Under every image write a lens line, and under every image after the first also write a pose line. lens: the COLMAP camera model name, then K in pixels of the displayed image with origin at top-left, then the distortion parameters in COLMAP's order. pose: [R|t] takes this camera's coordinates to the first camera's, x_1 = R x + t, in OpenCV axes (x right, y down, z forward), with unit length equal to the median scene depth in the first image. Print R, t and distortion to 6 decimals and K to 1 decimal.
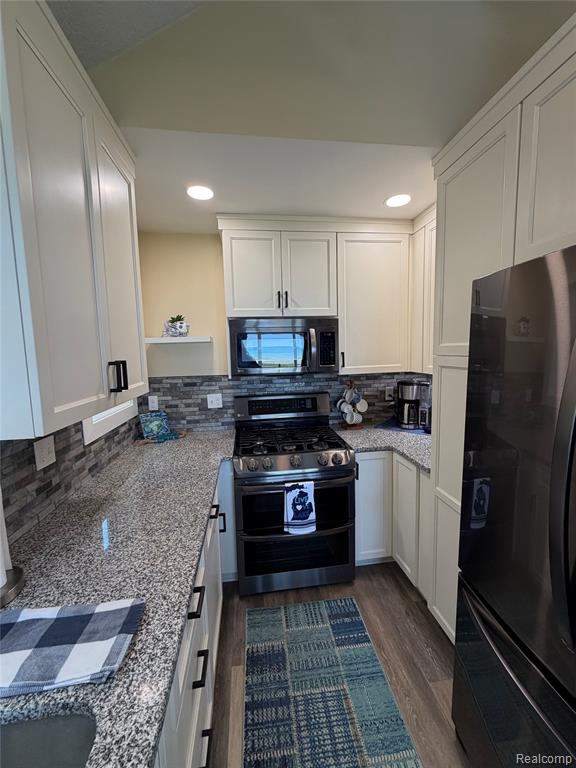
lens RADIAL K [[304.8, 0, 288.2], [0, 304.8, 380.7], [0, 0, 1]] dist [0.000118, -0.000173]
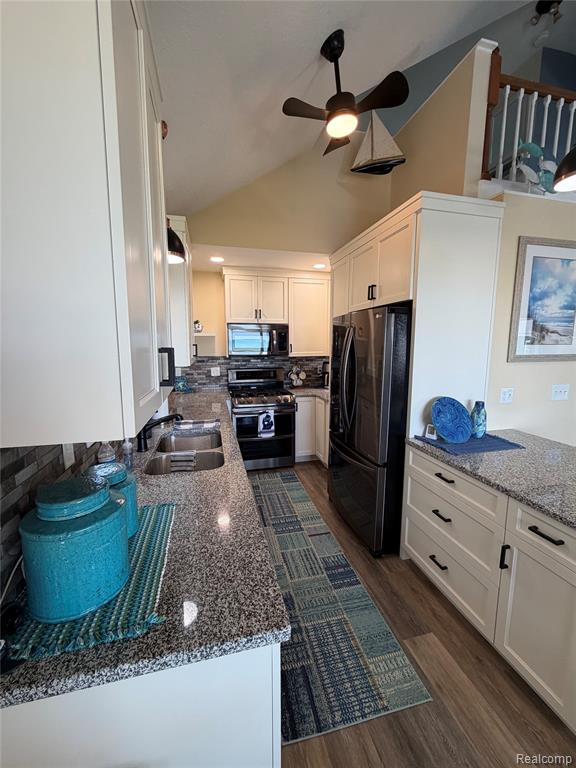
lens RADIAL K [[304.8, 0, 286.9], [0, 304.8, 381.1], [0, 0, 1]] dist [0.000118, -0.000173]
pose [[0.993382, 0.010897, 0.114341, -0.047663], [-0.013597, 0.999646, 0.022863, 0.083239], [-0.114051, -0.024267, 0.993178, -0.779846]]
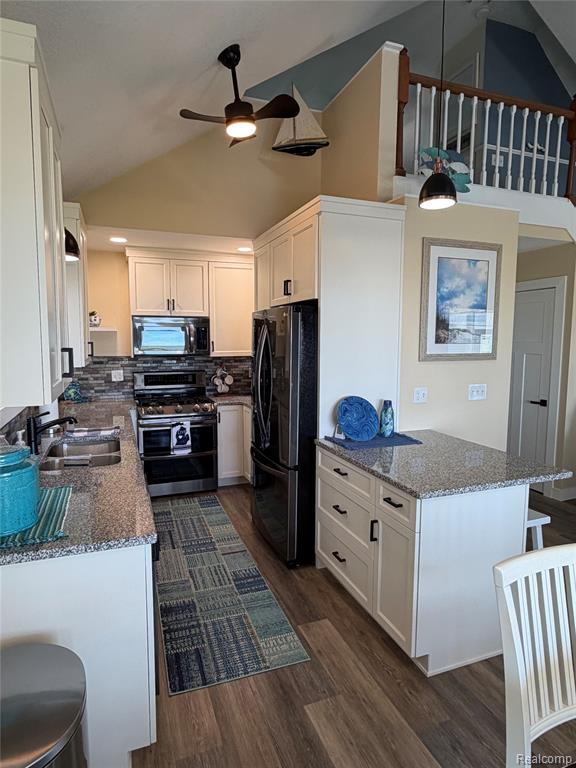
lens RADIAL K [[452.6, 0, 286.8], [0, 452.6, 381.8], [0, 0, 1]] dist [-0.000199, 0.002151]
pose [[0.973589, 0.006312, 0.228219, 0.029198], [-0.005325, 0.999974, -0.004940, 0.110259], [-0.228245, 0.003594, 0.973597, -1.199277]]
